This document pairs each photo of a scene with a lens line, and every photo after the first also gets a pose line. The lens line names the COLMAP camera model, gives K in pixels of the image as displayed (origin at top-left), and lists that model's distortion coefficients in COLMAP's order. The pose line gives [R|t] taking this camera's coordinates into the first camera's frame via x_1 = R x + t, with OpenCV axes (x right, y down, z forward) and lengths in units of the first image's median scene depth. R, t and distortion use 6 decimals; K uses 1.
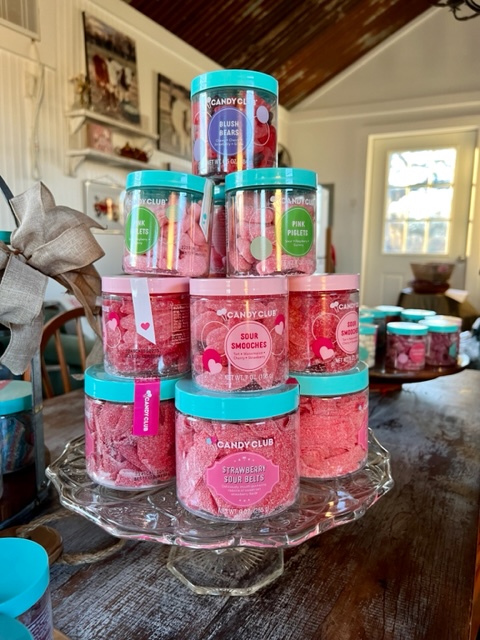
lens RADIAL K [[497.3, 0, 240.0], [0, 497.3, 320.0], [0, 0, 1]] dist [0.007903, -0.001478]
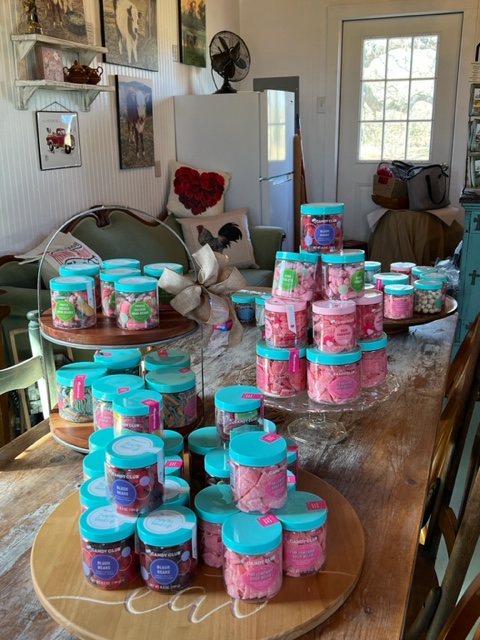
lens RADIAL K [[651.2, 0, 240.0], [0, 651.2, 320.0], [0, 0, 1]] dist [0.090841, -0.010945]
pose [[0.992241, -0.063679, 0.106779, -0.659586], [0.048546, 0.989133, 0.138776, -0.388908], [-0.114456, -0.132515, 0.984550, -1.671580]]
